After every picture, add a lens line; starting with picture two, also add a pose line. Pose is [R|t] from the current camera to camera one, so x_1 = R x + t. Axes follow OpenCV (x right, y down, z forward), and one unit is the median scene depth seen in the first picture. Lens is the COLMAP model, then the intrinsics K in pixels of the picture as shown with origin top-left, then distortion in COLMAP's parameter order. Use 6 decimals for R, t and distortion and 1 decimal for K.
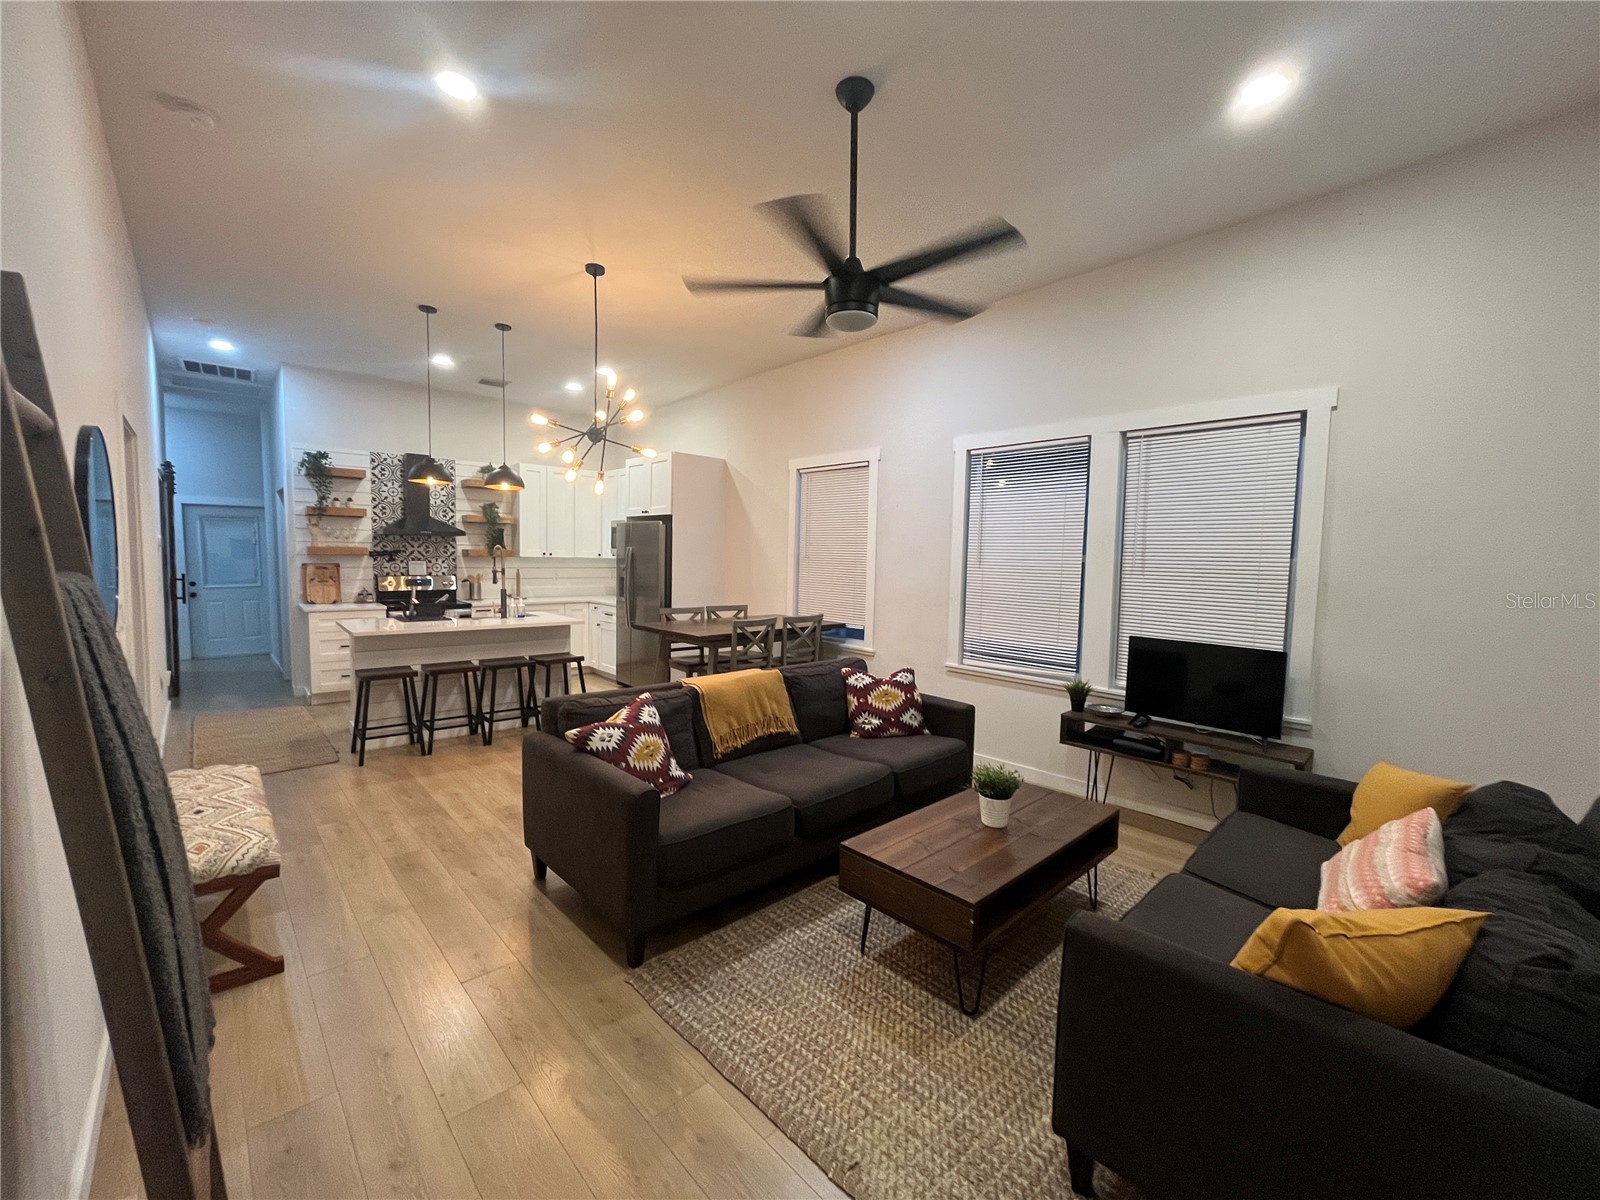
lens RADIAL K [[645.7, 0, 799.8], [0, 645.7, 602.8], [0, 0, 1]] dist [-0.004593, -0.000101]
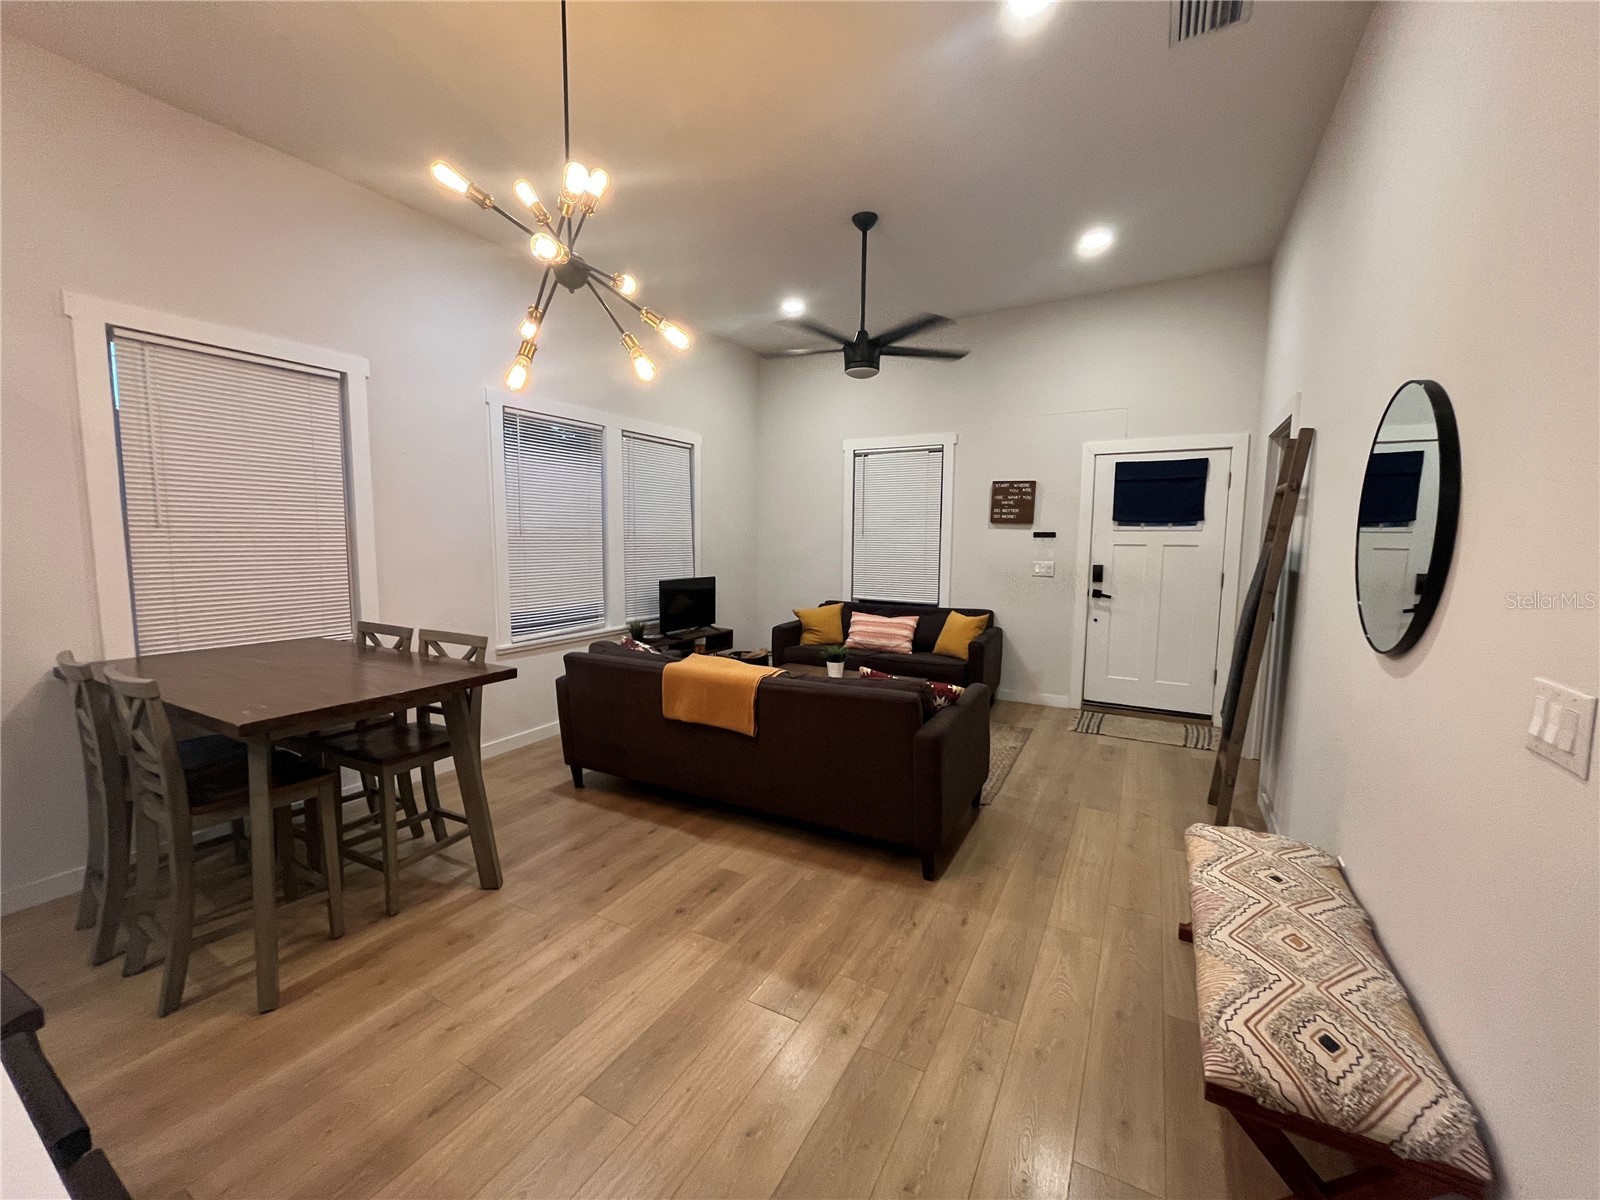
lens RADIAL K [[645.7, 0, 803.7], [0, 645.7, 597.6], [0, 0, 1]] dist [-0.004593, -0.000101]
pose [[-0.313224, -0.116526, 0.942503, -0.515712], [0.054268, 0.988626, 0.140263, -0.051888], [-0.948128, 0.095081, -0.303337, 0.619191]]
